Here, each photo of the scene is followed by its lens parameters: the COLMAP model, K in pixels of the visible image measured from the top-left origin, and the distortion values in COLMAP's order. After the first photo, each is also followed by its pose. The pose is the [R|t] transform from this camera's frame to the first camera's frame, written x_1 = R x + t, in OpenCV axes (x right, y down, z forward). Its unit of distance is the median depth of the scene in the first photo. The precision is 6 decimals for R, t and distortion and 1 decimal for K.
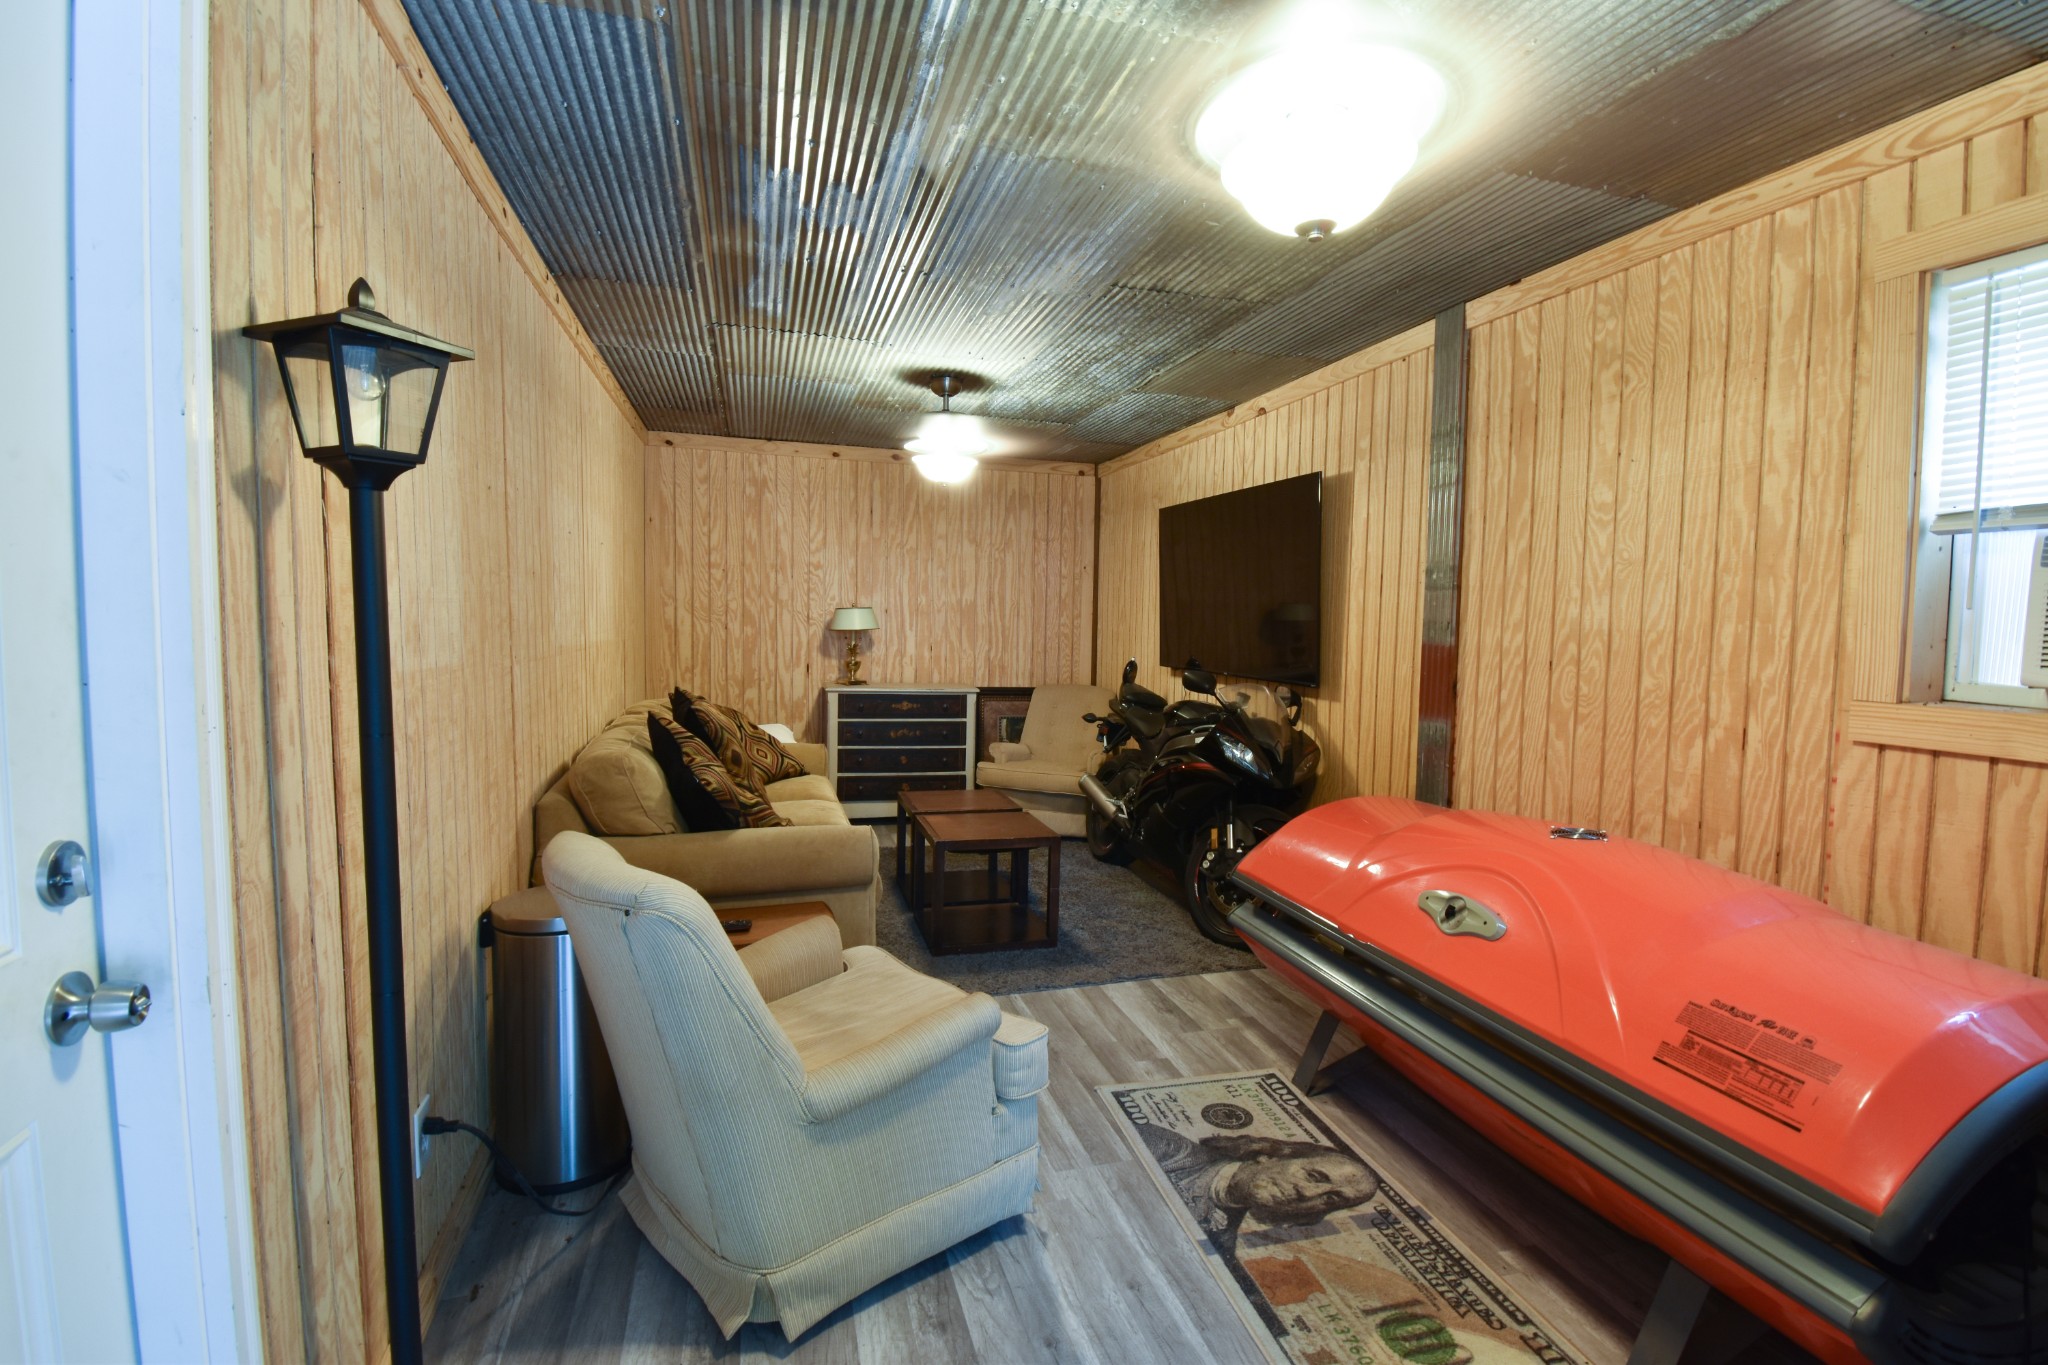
lens RADIAL K [[906.5, 0, 1043.2], [0, 906.5, 673.0], [0, 0, 1]] dist [0.018367, -0.025295]
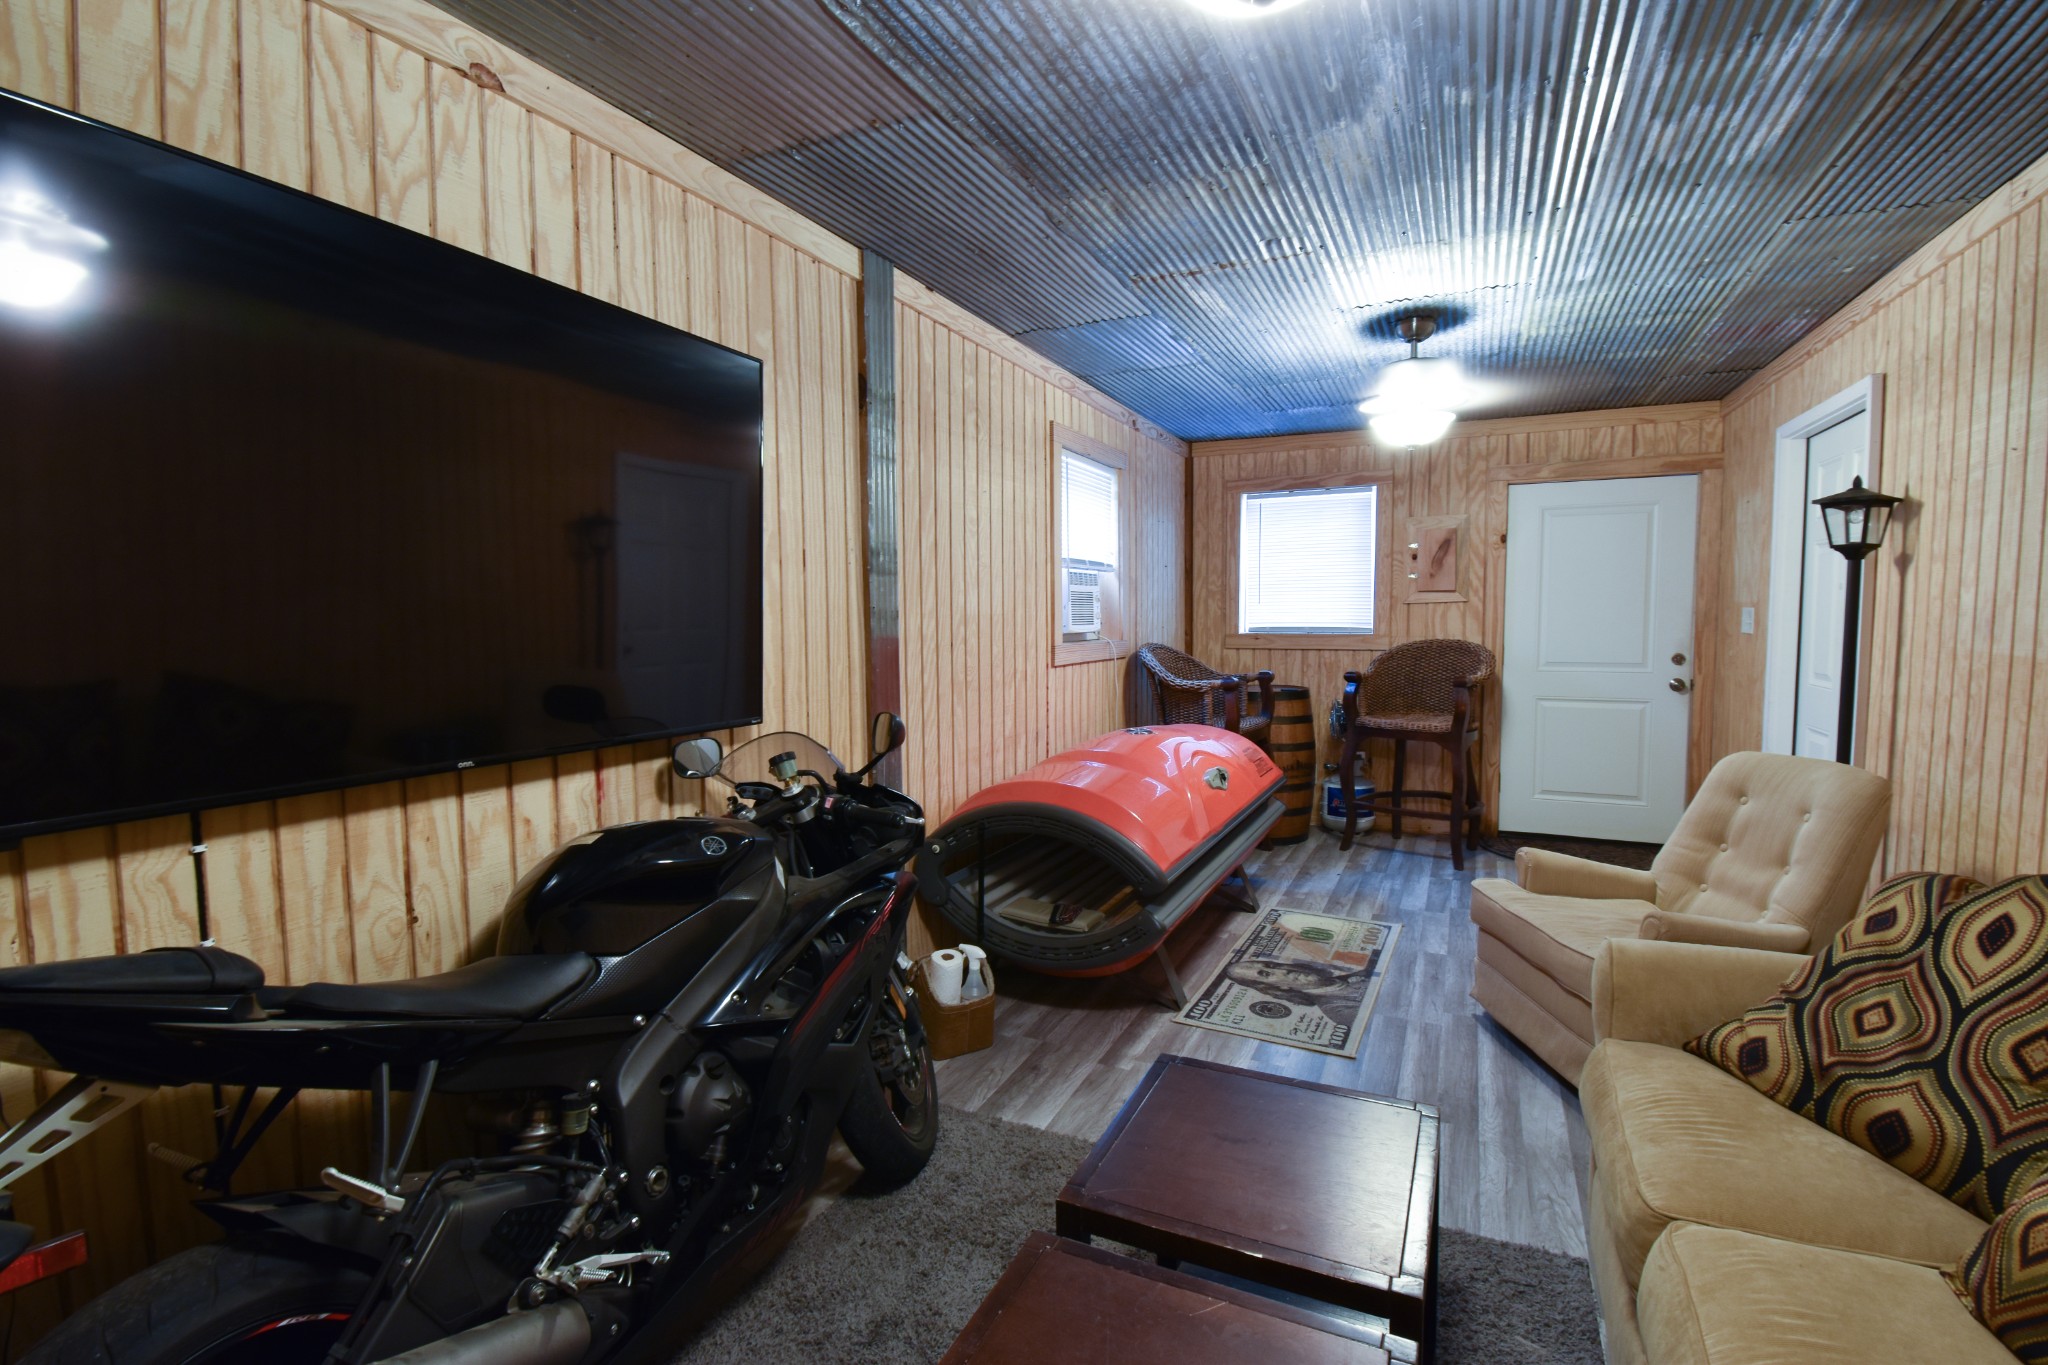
lens RADIAL K [[906.5, 0, 1043.2], [0, 906.5, 673.0], [0, 0, 1]] dist [0.018367, -0.025295]
pose [[-0.735998, -0.056984, 0.674582, -0.394553], [0.035153, 0.991890, 0.122140, -0.135556], [-0.676071, 0.113608, -0.728026, 2.139020]]
